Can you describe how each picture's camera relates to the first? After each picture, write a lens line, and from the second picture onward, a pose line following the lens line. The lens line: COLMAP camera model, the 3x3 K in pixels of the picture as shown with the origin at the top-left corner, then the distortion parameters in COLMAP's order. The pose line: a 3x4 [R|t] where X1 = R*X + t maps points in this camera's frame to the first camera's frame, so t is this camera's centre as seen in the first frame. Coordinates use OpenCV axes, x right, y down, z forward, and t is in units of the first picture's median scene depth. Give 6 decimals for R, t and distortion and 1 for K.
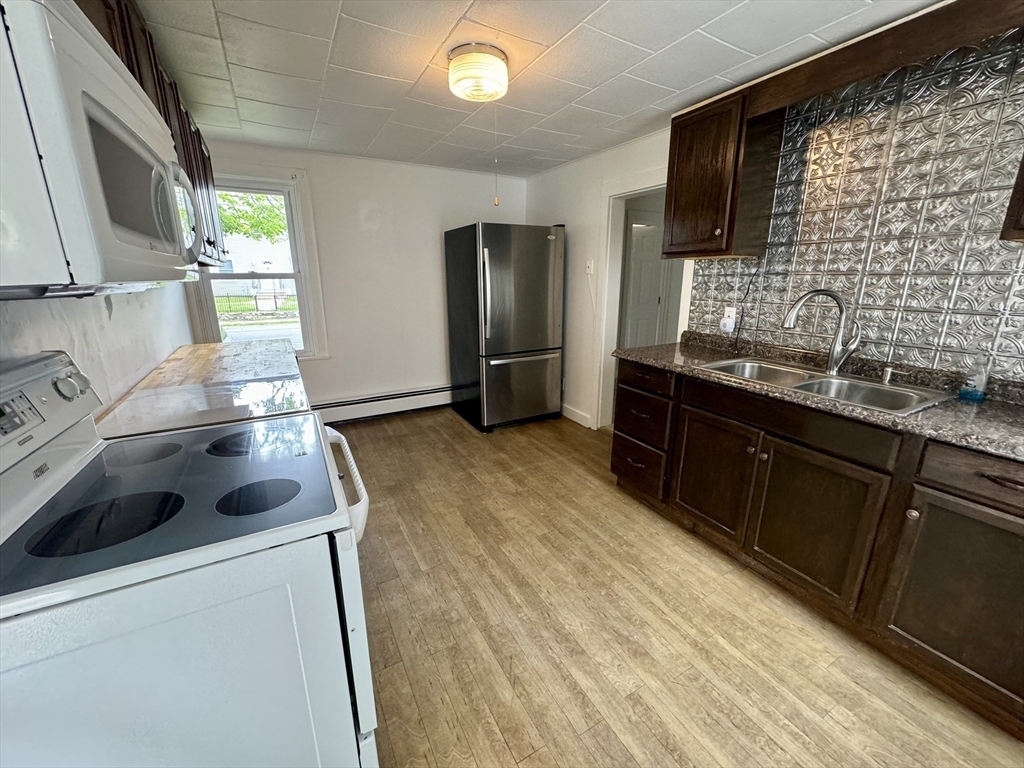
lens RADIAL K [[409.9, 0, 513.8], [0, 409.9, 384.2], [0, 0, 1]] dist [0.000709, -0.000337]
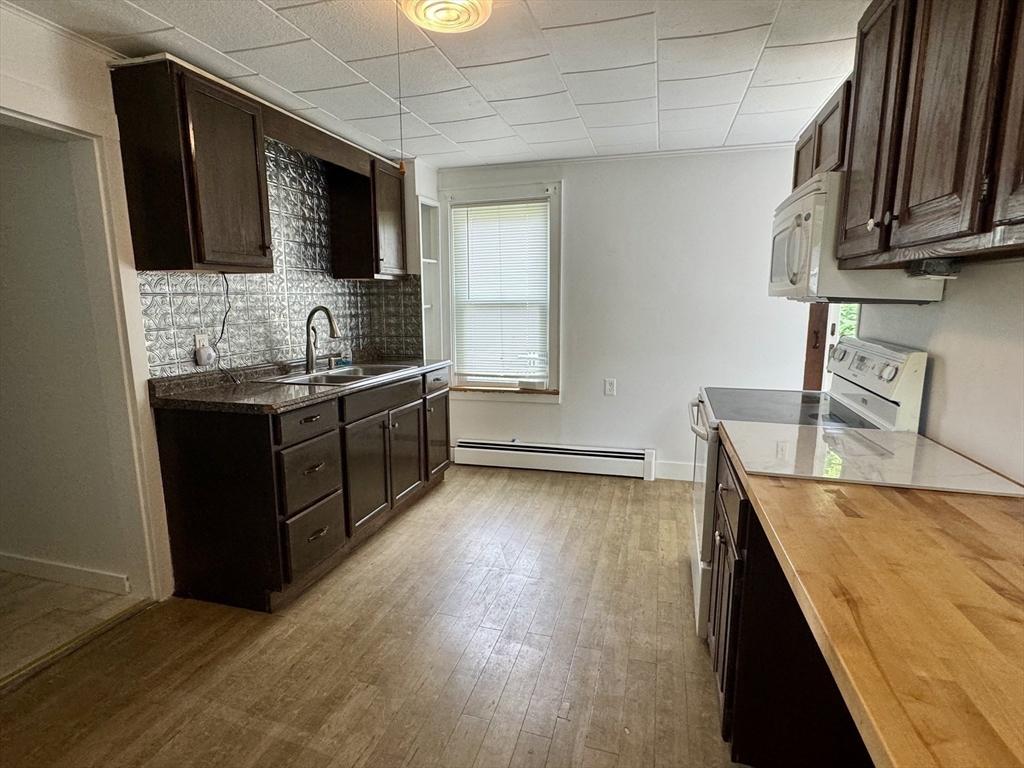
lens RADIAL K [[521.5, 0, 514.0], [0, 521.5, 385.9], [0, 0, 1]] dist [-0.005333, -0.000217]
pose [[-0.703572, -0.113640, 0.701479, -0.805256], [0.187209, 0.922620, 0.337232, -0.424750], [-0.685522, 0.368590, -0.627855, 1.659328]]
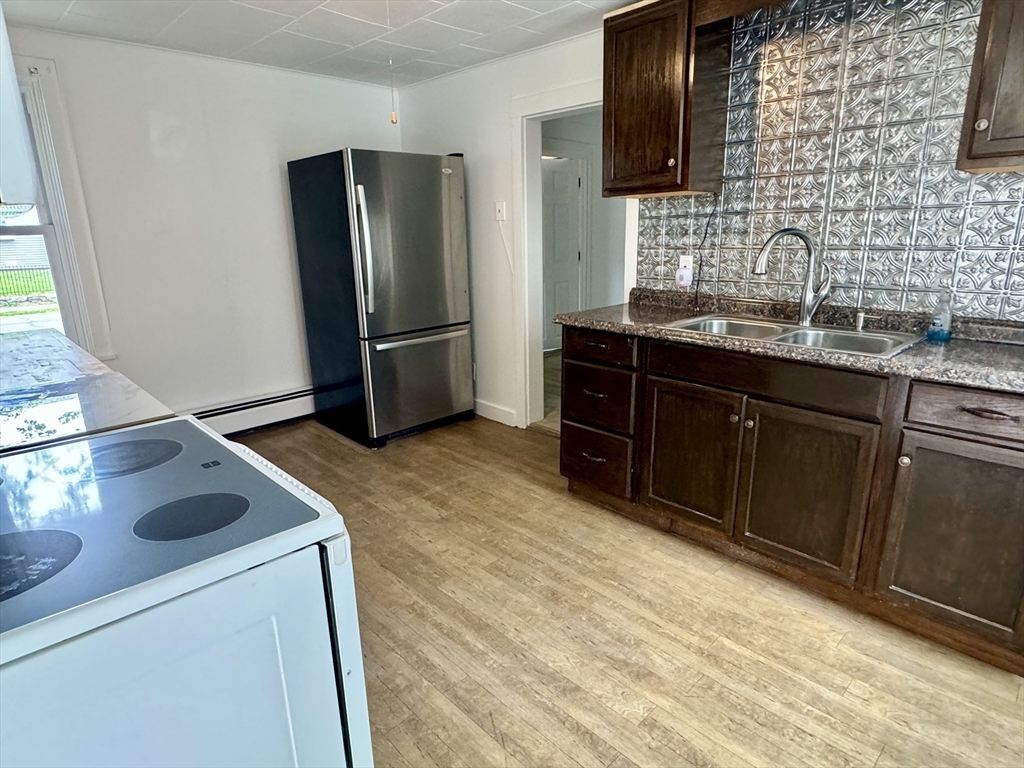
lens RADIAL K [[581.7, 0, 512.2], [0, 581.7, 386.0], [0, 0, 1]] dist [0.000652, -0.000241]
pose [[0.966379, -0.083109, 0.243321, -0.148572], [0.082832, 0.996498, 0.011386, 0.039966], [-0.243415, 0.009151, 0.969879, -0.055011]]
